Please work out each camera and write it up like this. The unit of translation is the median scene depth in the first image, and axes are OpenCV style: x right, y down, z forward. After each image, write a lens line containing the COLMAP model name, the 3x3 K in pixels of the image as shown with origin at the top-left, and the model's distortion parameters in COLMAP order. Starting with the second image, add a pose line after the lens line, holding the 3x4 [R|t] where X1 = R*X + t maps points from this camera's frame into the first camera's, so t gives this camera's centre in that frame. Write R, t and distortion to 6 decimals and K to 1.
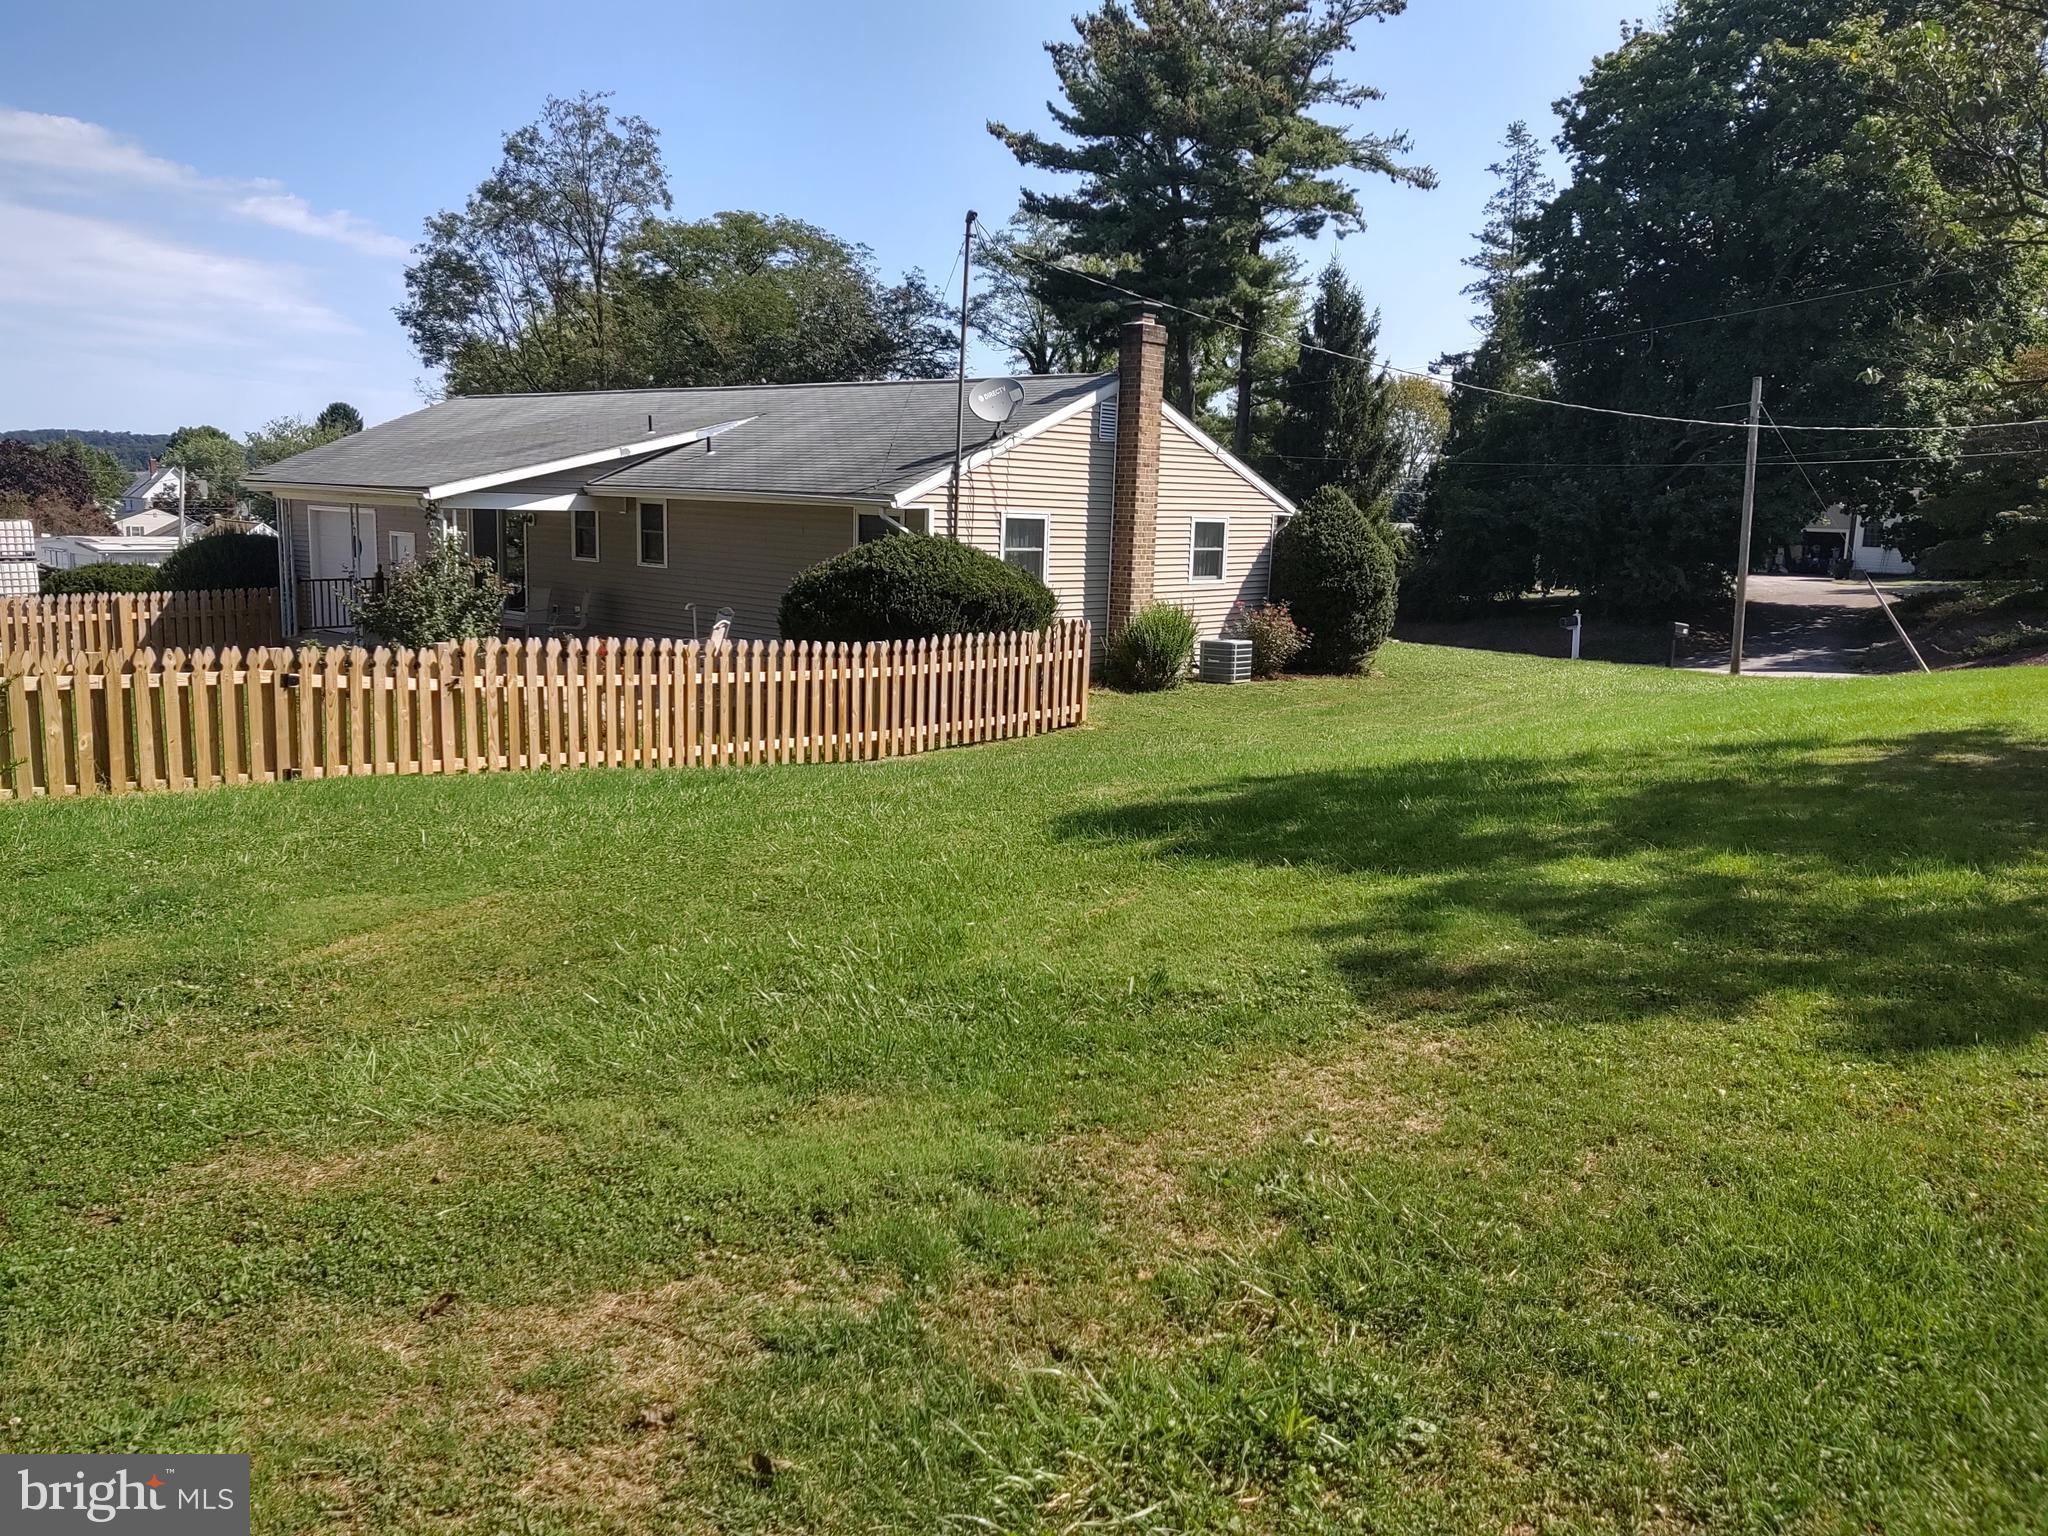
lens RADIAL K [[1631.0, 0, 1024.0], [0, 1631.0, 768.0], [0, 0, 1]] dist [0.078999, -0.008590]
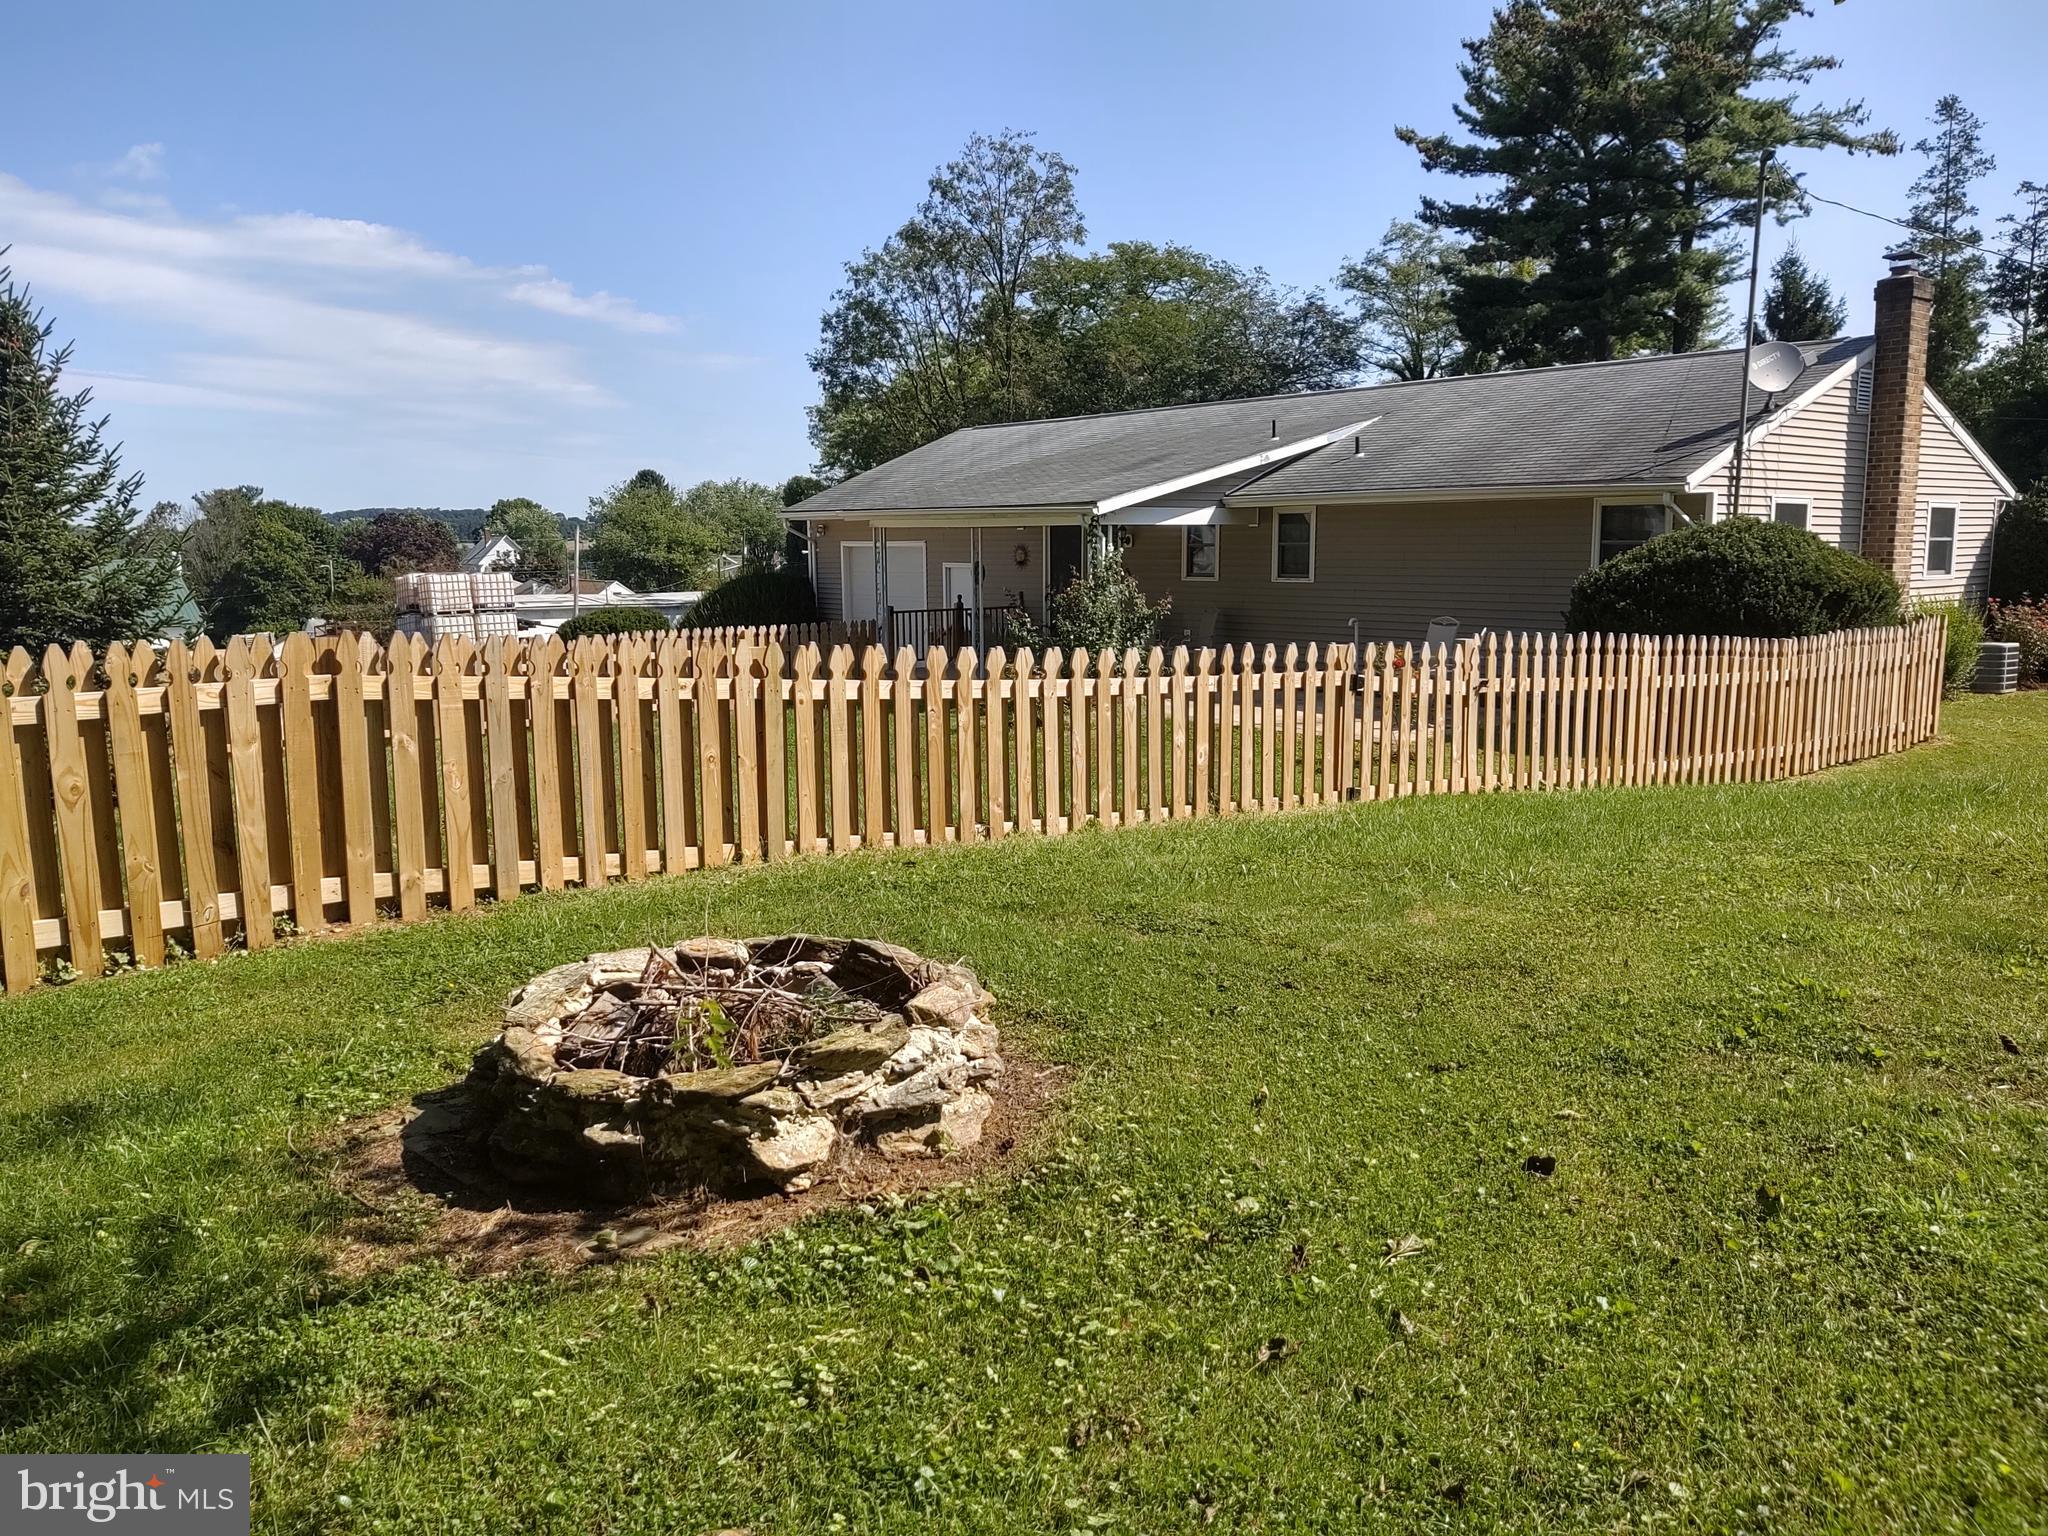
lens RADIAL K [[1612.4, 0, 1024.0], [0, 1612.4, 768.0], [0, 0, 1]] dist [0.141926, -0.075583]
pose [[0.992873, -0.013336, -0.118428, -0.127953], [0.009846, 0.999501, -0.030009, 0.003528], [0.118769, 0.028629, 0.992509, 0.038799]]
